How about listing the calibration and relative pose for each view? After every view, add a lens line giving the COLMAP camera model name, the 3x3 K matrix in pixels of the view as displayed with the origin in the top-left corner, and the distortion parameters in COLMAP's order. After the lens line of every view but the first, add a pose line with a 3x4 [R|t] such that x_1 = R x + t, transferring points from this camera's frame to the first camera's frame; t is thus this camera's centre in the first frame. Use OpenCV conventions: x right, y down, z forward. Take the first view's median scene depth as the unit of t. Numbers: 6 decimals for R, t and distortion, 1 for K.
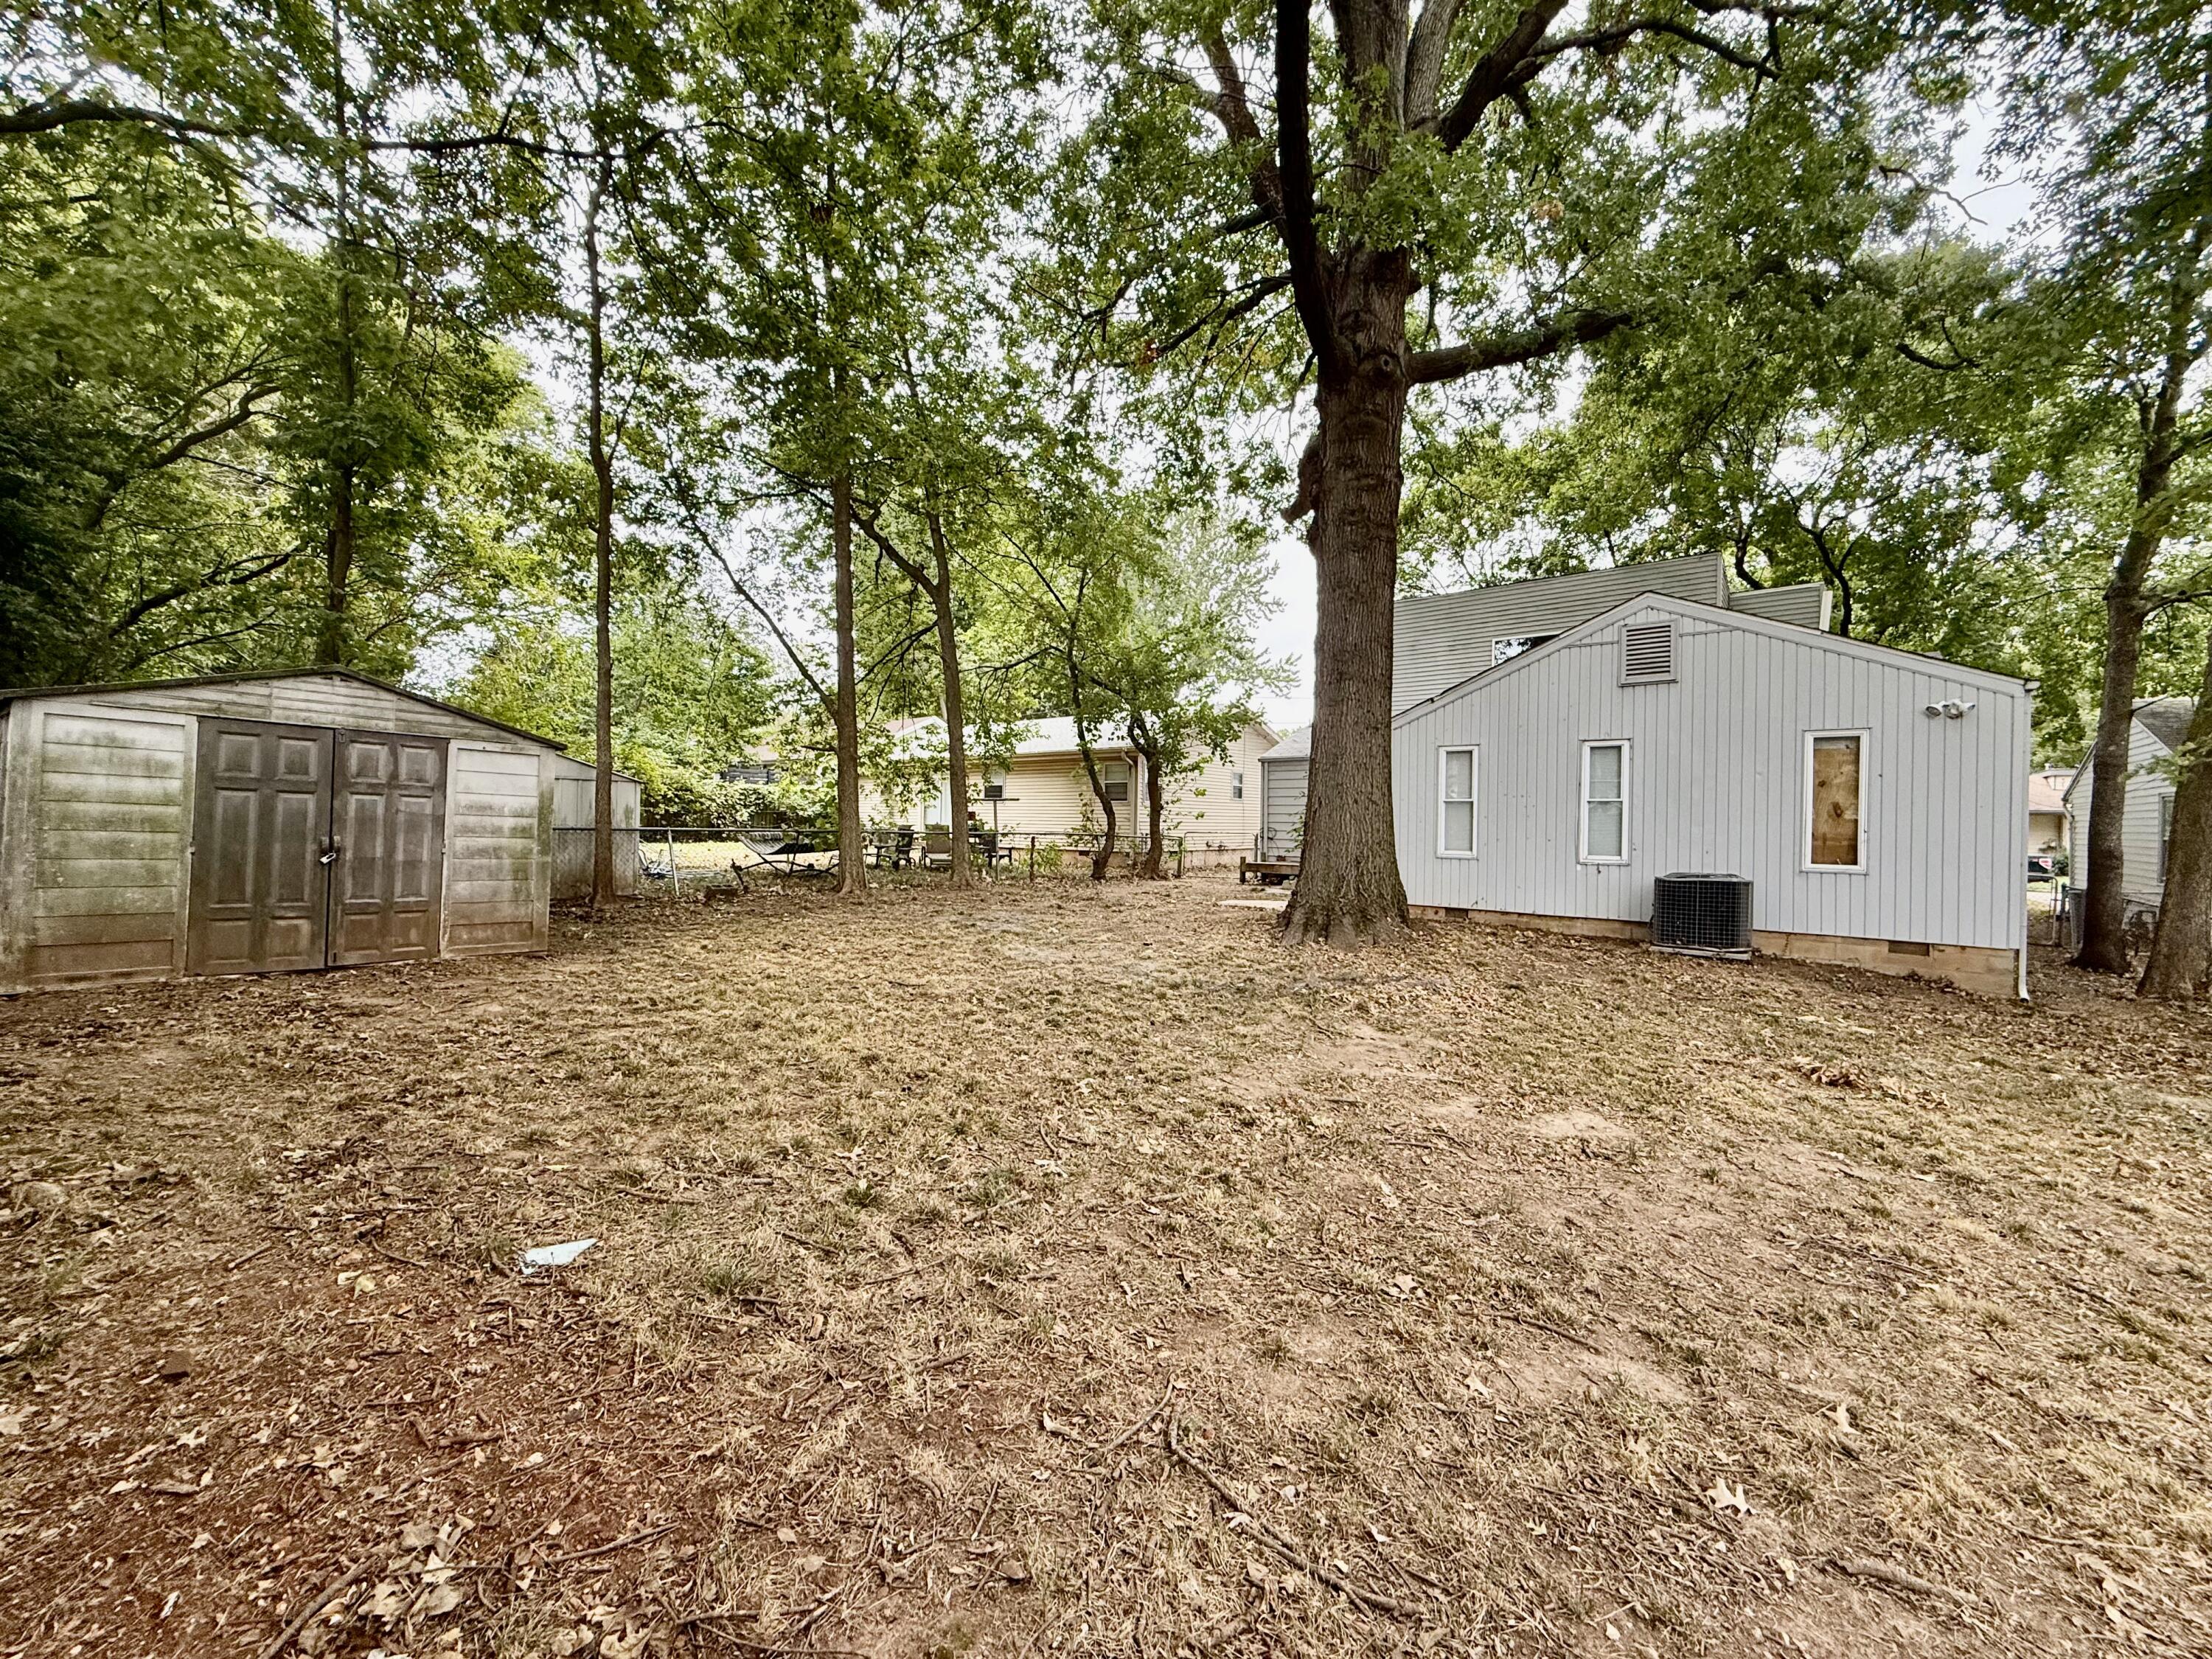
lens RADIAL K [[876.3, 0, 1115.4], [0, 876.3, 827.7], [0, 0, 1]] dist [-0.000860, 0.000174]
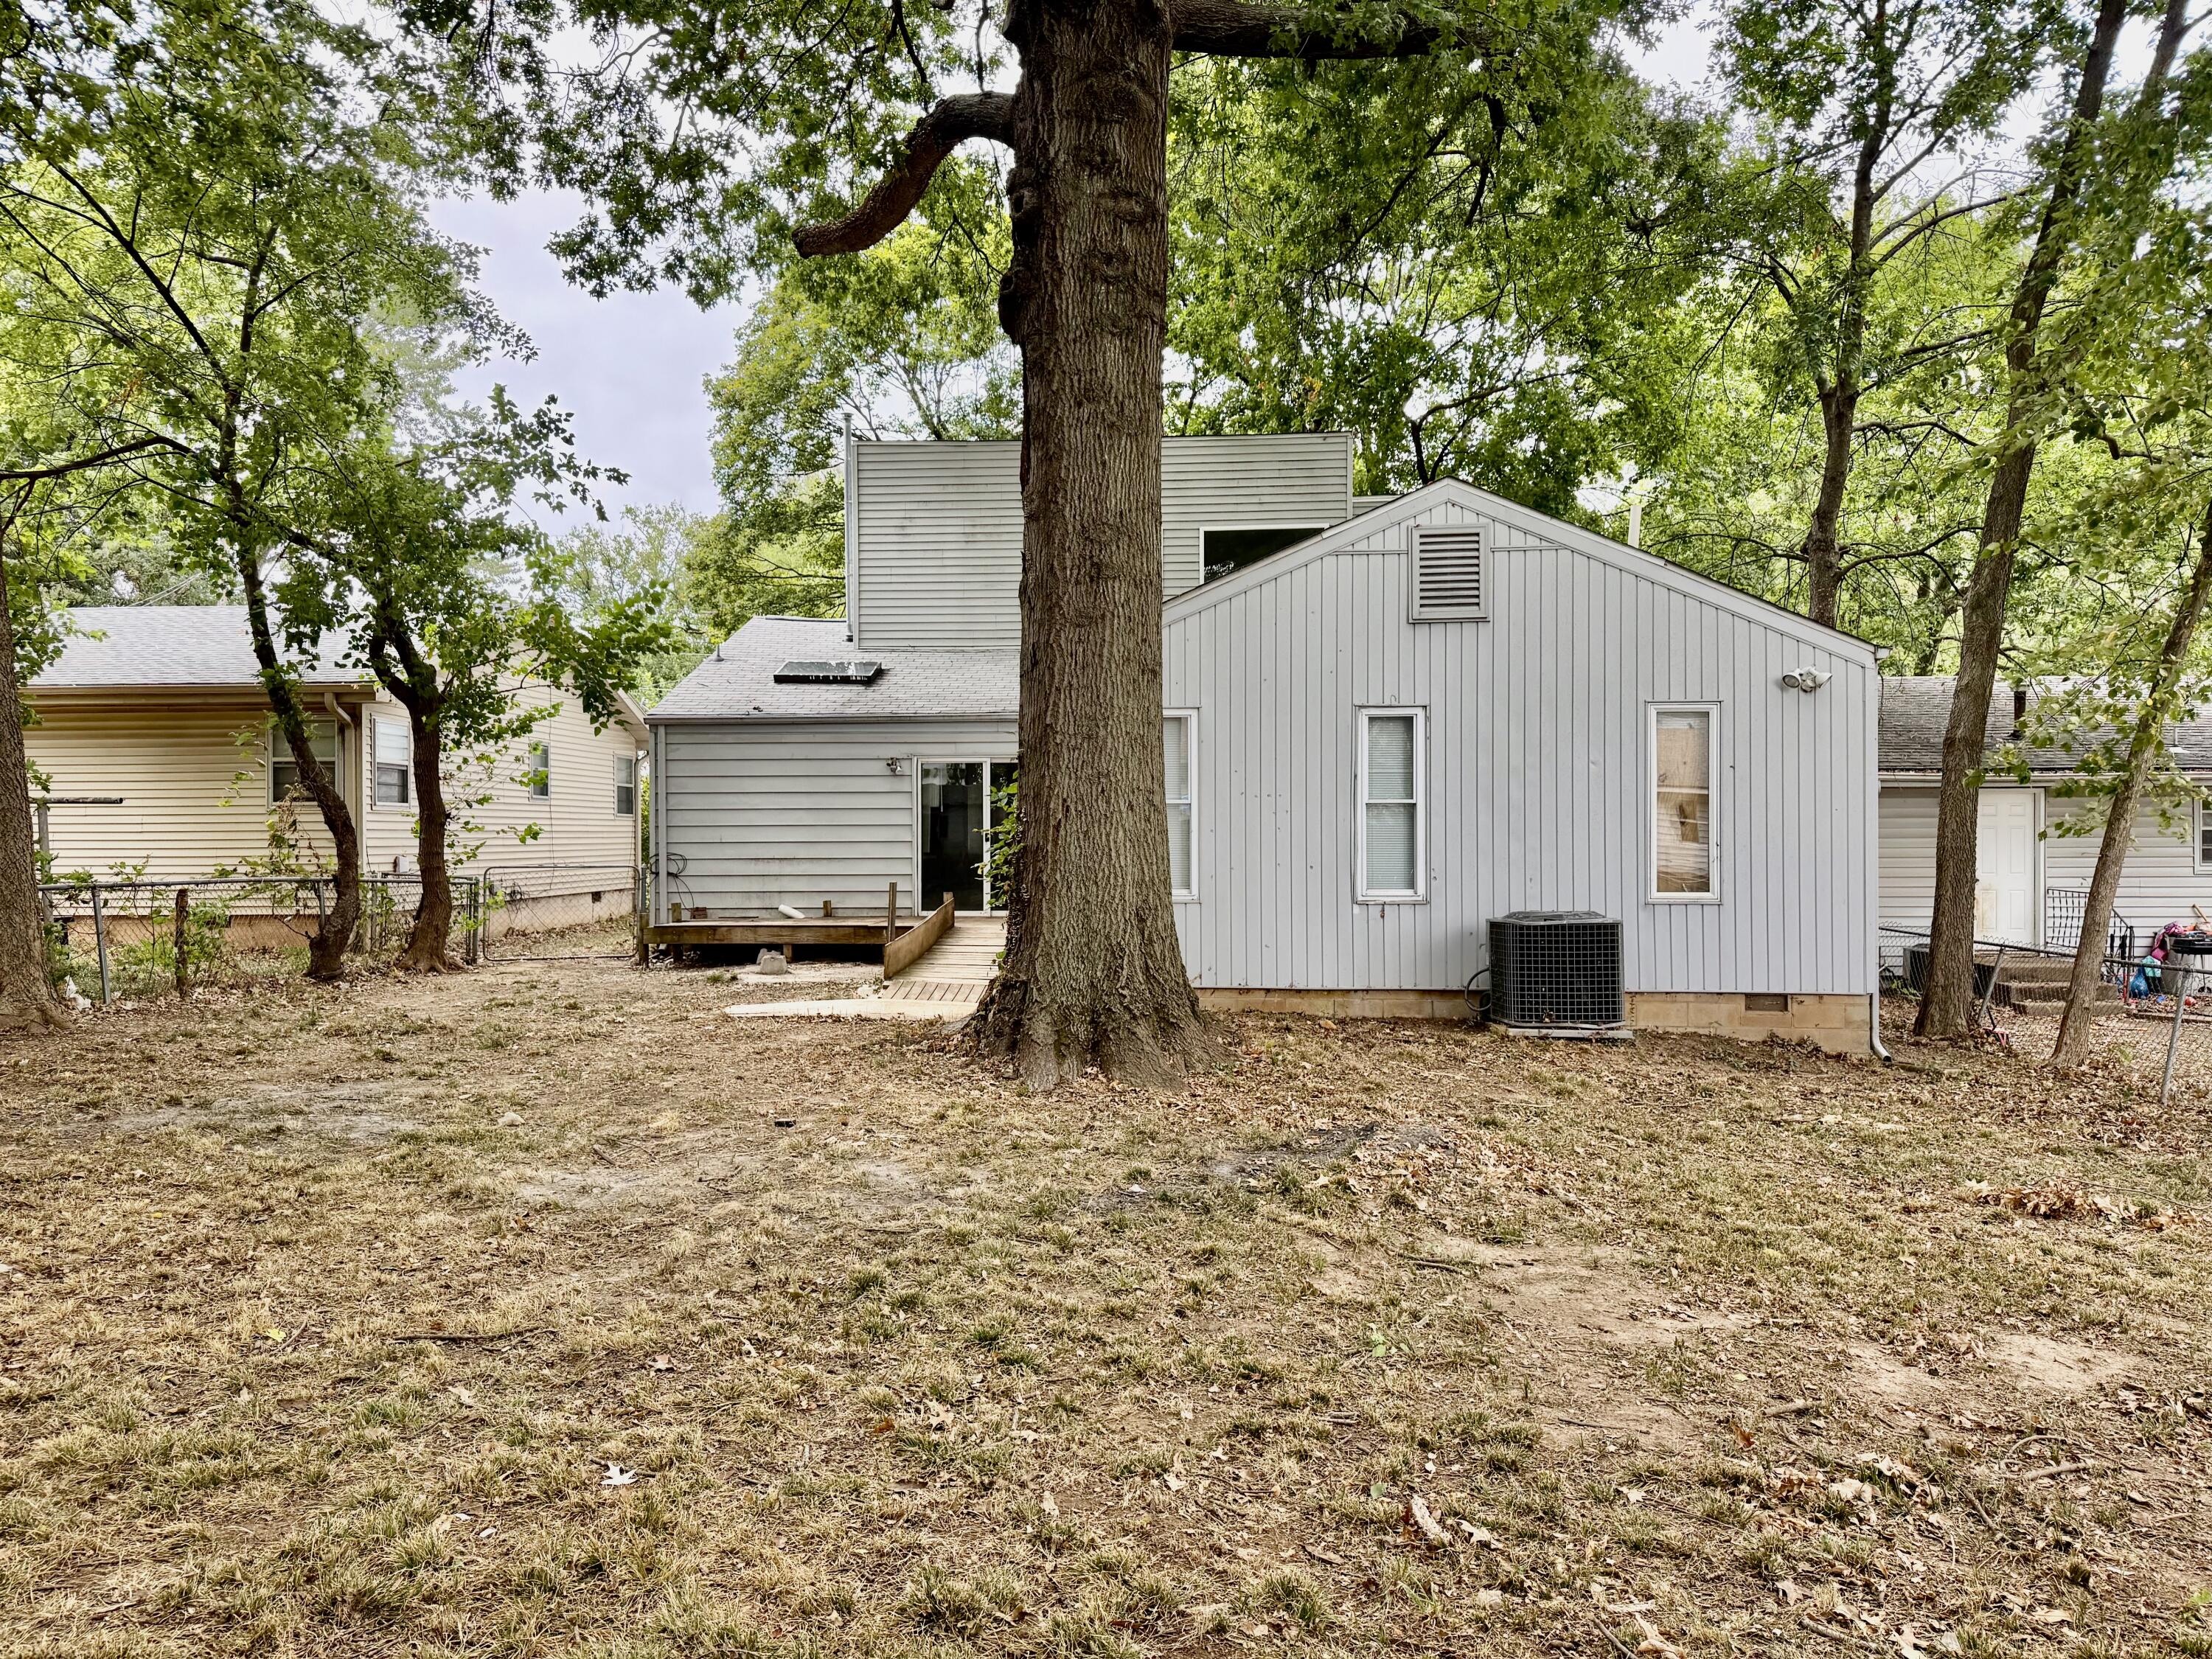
lens RADIAL K [[1548.0, 0, 1101.9], [0, 1548.0, 830.0], [0, 0, 1]] dist [0.038732, -0.017519]
pose [[0.814200, -0.015257, 0.580383, -0.236300], [0.019360, 0.999812, -0.000877, -0.012730], [-0.580261, 0.011950, 0.814343, 0.196685]]
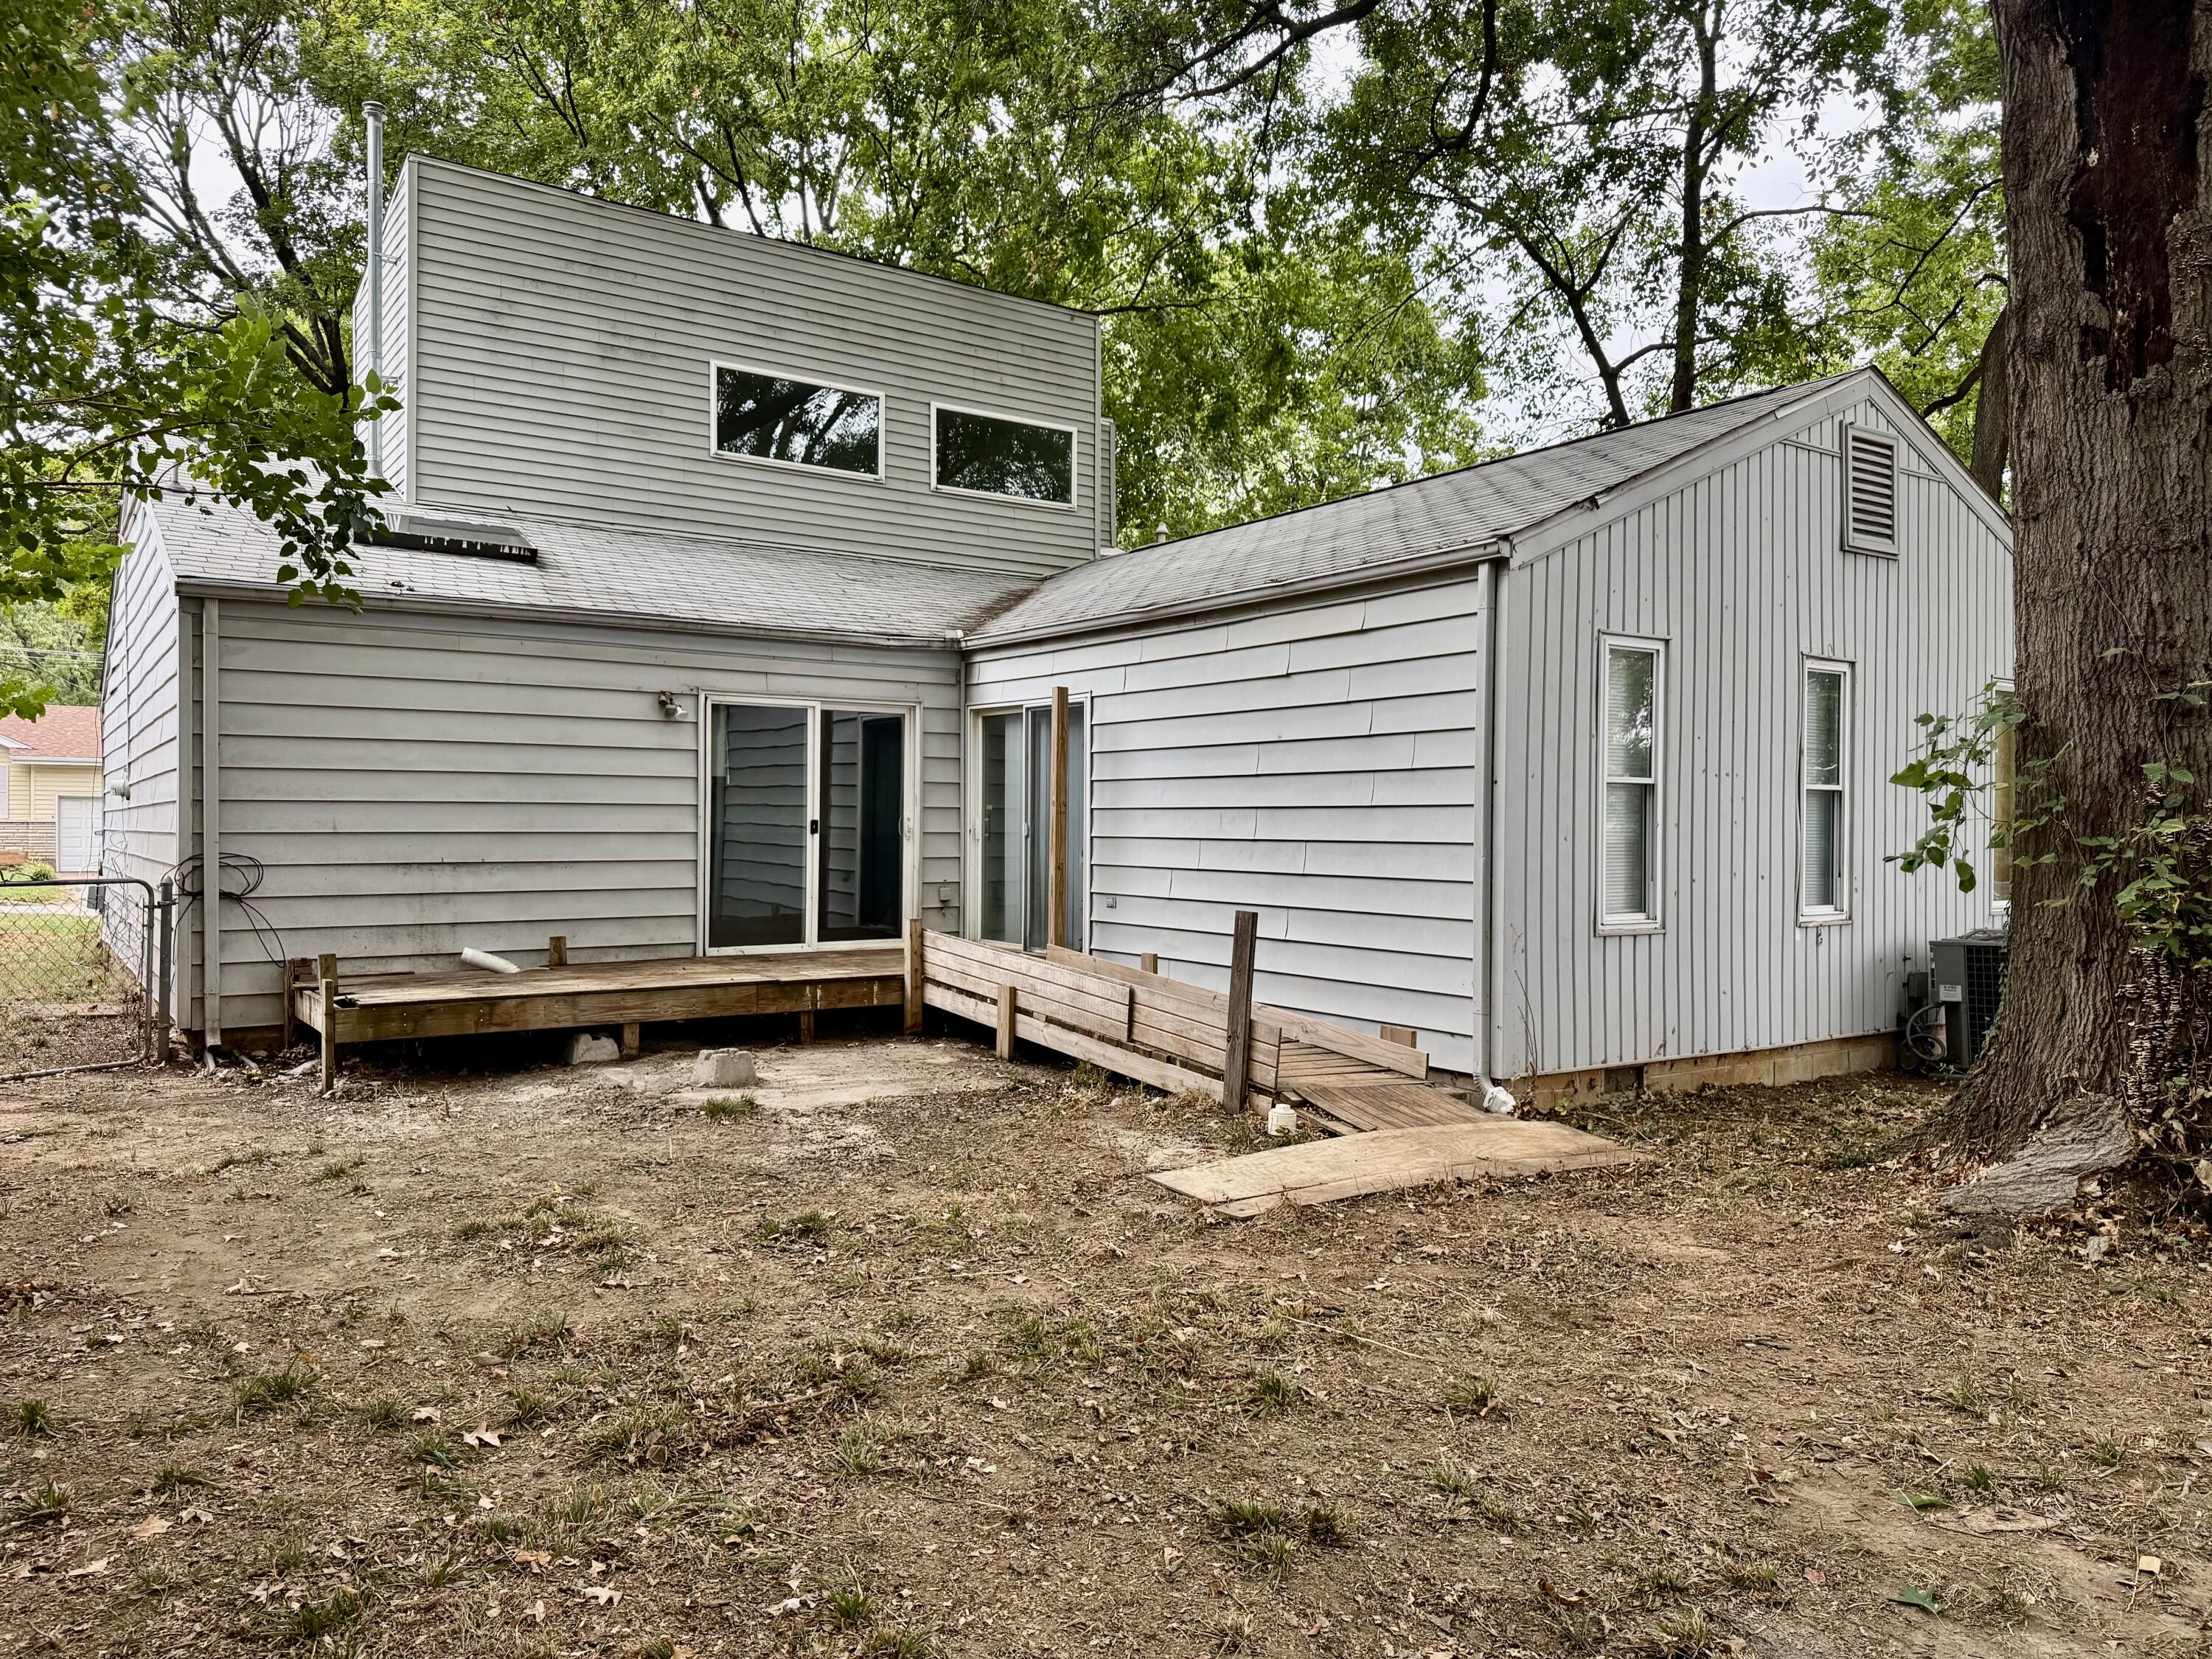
lens RADIAL K [[1548.0, 0, 1116.7], [0, 1548.0, 823.8], [0, 0, 1]] dist [0.038732, -0.017519]
pose [[0.271943, -0.015843, 0.962183, -0.318489], [0.005062, 0.999874, 0.015032, -0.024324], [-0.962300, 0.000783, 0.271989, 1.042901]]
